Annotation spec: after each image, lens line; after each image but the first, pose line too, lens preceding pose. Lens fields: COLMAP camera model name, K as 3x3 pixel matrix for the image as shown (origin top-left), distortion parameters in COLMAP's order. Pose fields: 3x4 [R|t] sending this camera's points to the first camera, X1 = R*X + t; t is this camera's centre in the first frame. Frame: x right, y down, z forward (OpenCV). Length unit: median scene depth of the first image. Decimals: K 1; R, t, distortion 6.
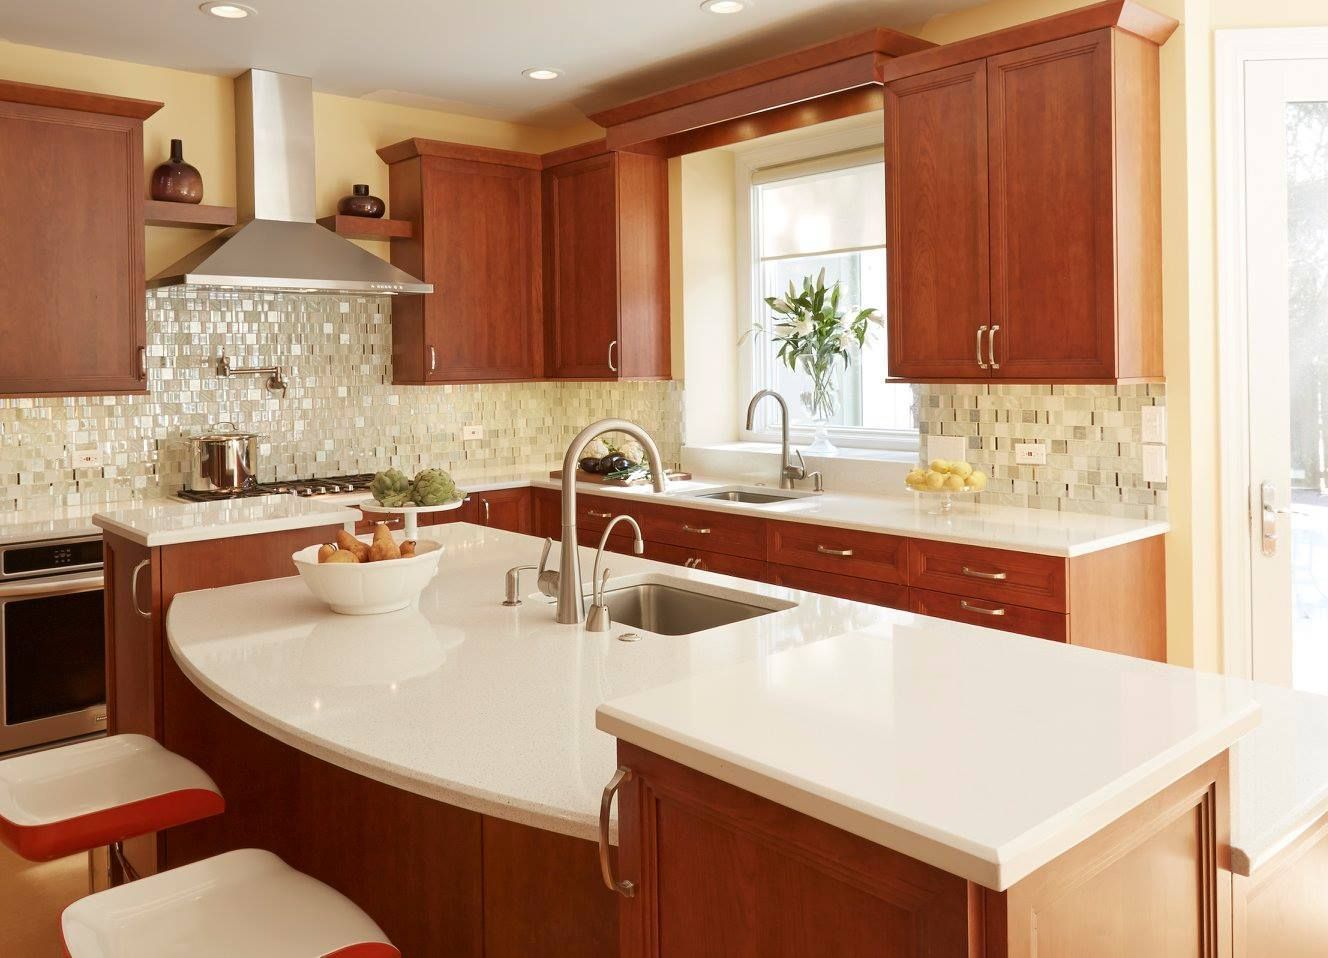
lens RADIAL K [[1104.6, 0, 554.6], [0, 1104.6, 347.4], [0, 0, 1]] dist [0.005046, 0.000251]
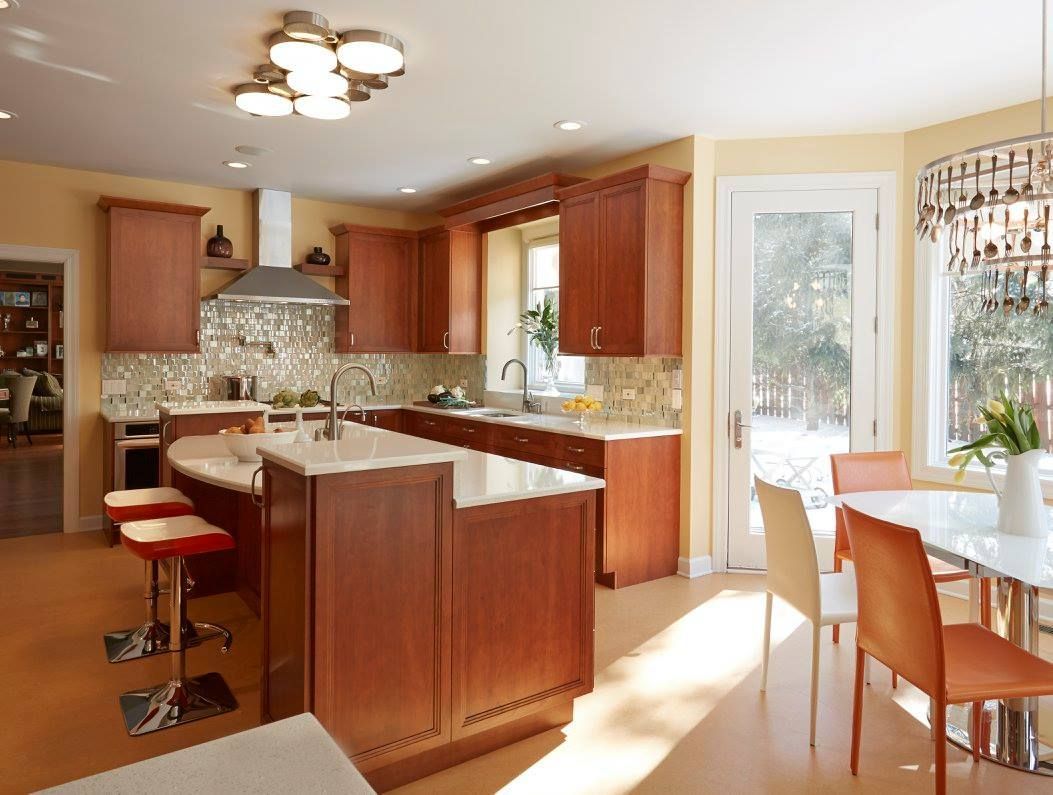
lens RADIAL K [[717.4, 0, 434.8], [0, 717.4, 345.9], [0, 0, 1]] dist [-0.002298, 0.000091]
pose [[0.992610, 0.022549, -0.119232, 0.180956], [-0.021220, 0.999698, 0.012399, 0.002736], [0.119476, -0.009777, 0.992789, -0.208666]]
